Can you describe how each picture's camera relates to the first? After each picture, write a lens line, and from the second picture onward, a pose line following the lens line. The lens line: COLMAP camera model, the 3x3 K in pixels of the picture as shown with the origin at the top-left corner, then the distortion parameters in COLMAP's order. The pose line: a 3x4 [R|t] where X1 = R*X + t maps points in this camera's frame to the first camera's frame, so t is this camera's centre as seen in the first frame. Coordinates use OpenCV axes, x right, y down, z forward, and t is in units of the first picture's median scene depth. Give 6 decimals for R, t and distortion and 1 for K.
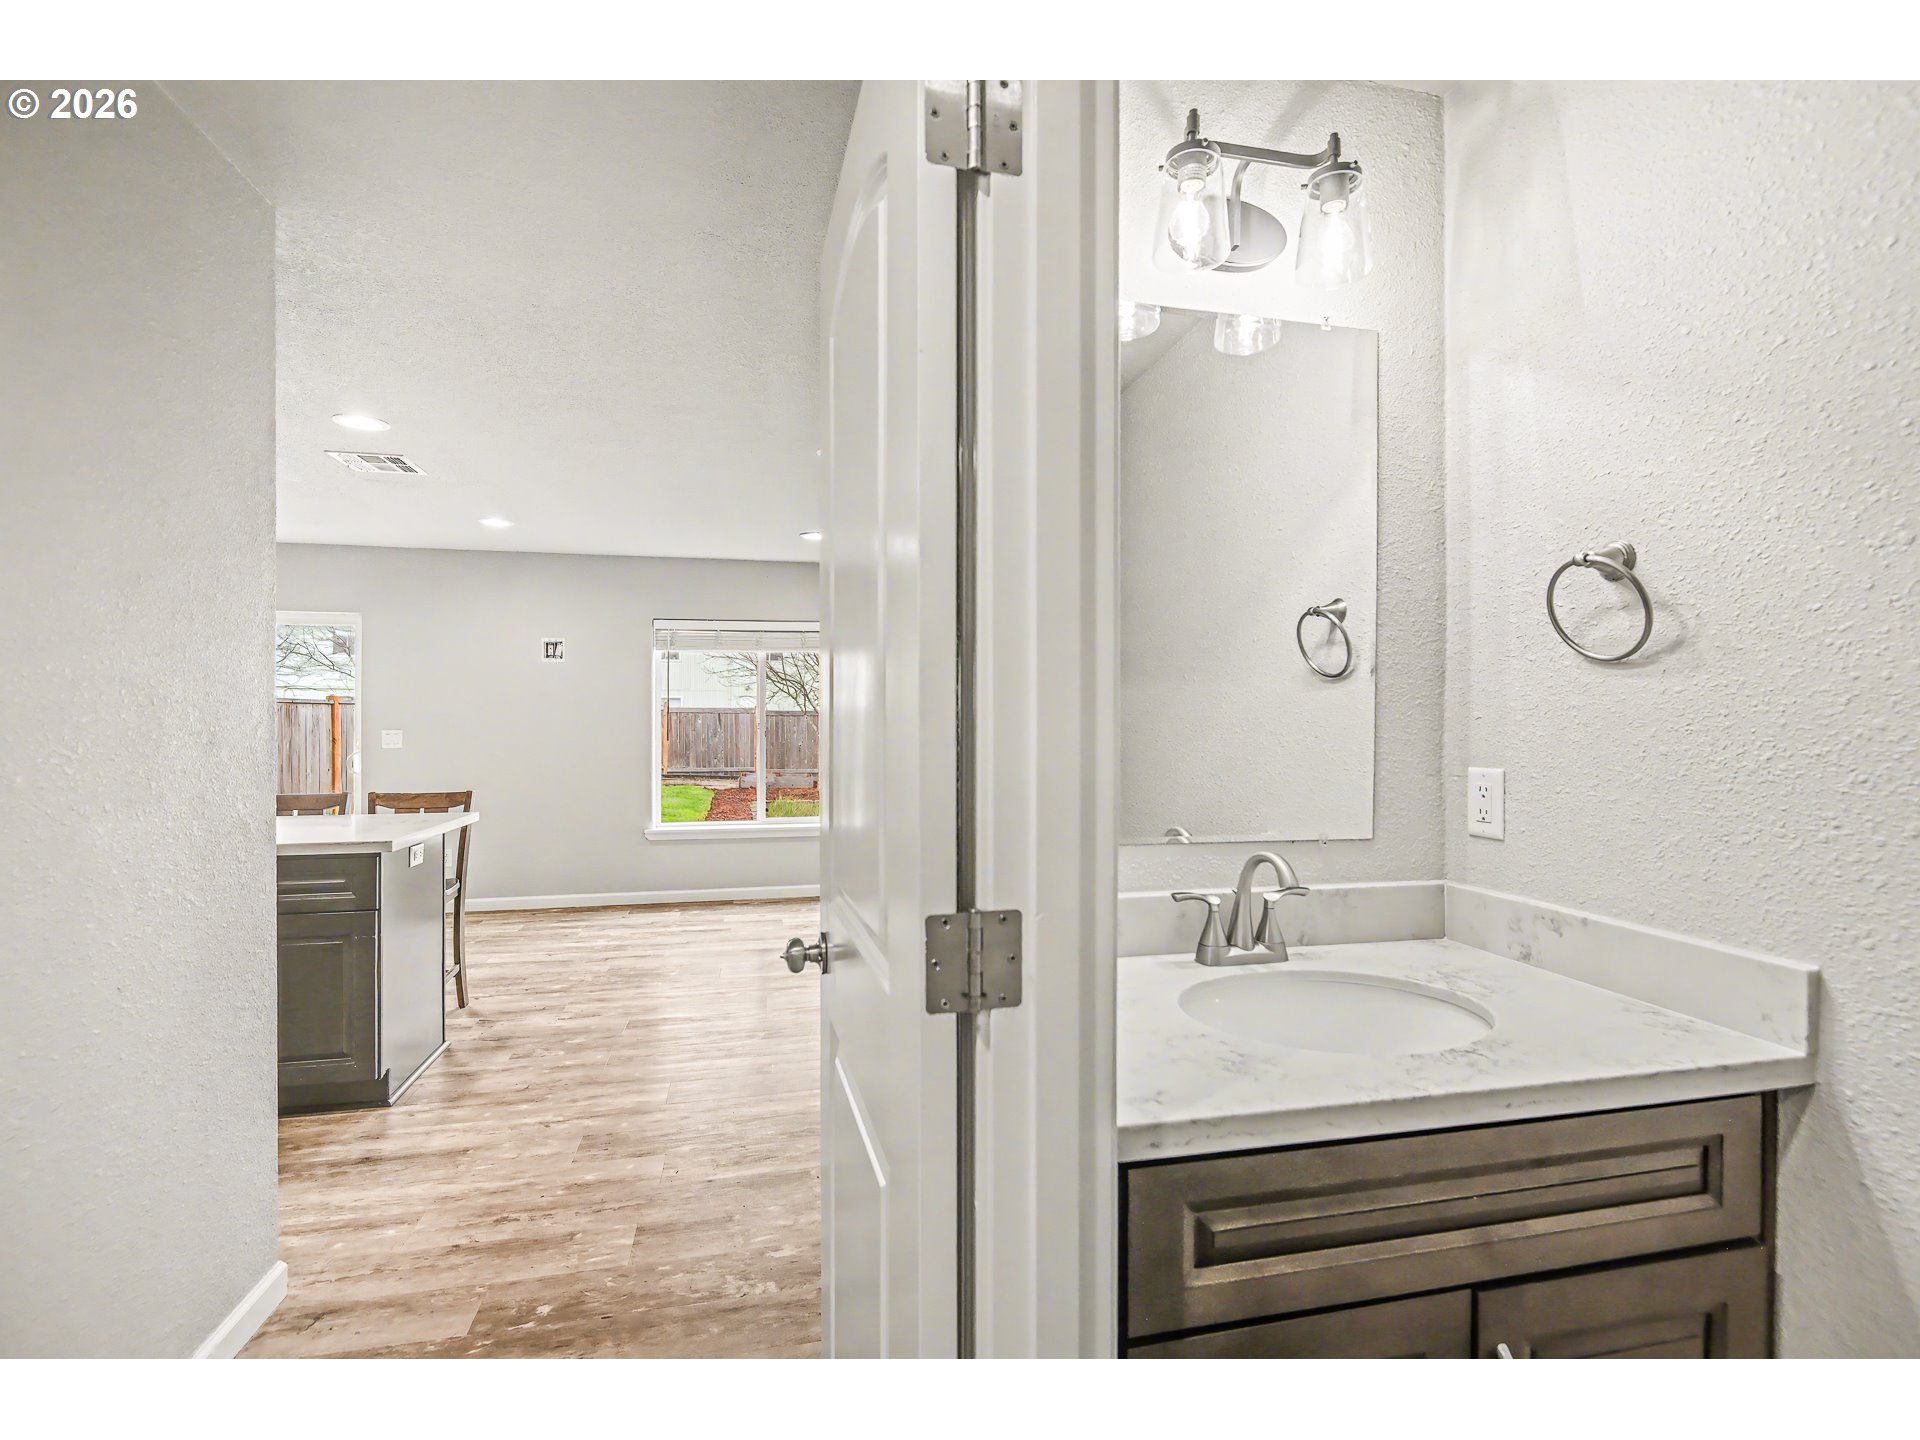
lens RADIAL K [[880.6, 0, 952.3], [0, 880.6, 719.4], [0, 0, 1]] dist [0.002362, -0.000713]
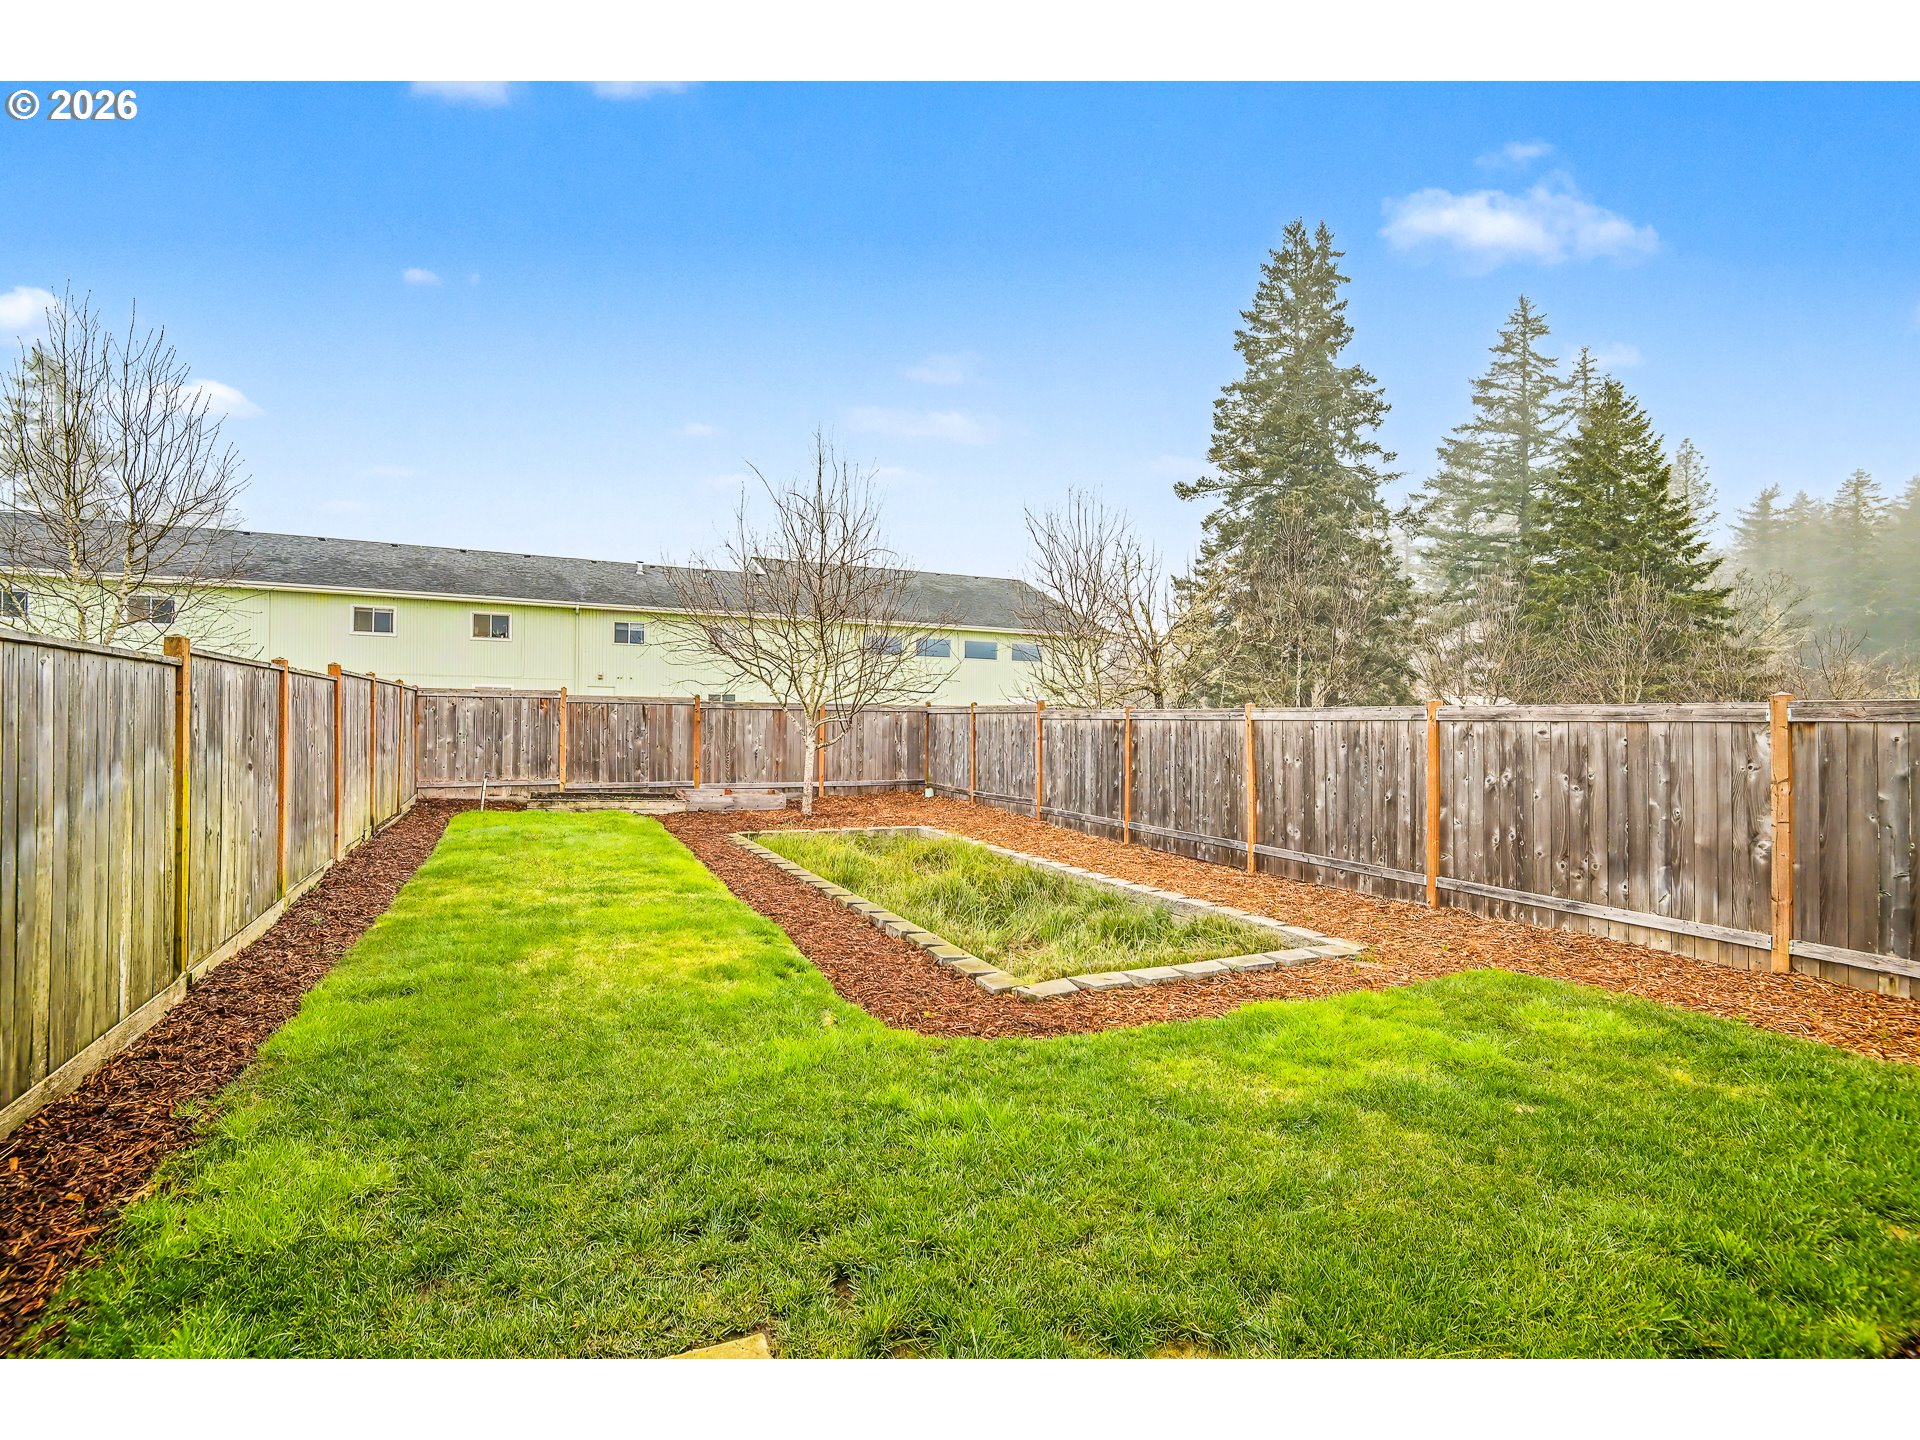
lens RADIAL K [[880.6, 0, 952.3], [0, 880.6, 719.4], [0, 0, 1]] dist [0.002362, -0.000713]
pose [[0.974739, 0.009339, 0.223151, -0.654119], [-0.009104, 0.999956, -0.002083, 0.014011], [-0.223161, -0.000001, 0.974782, 0.940107]]
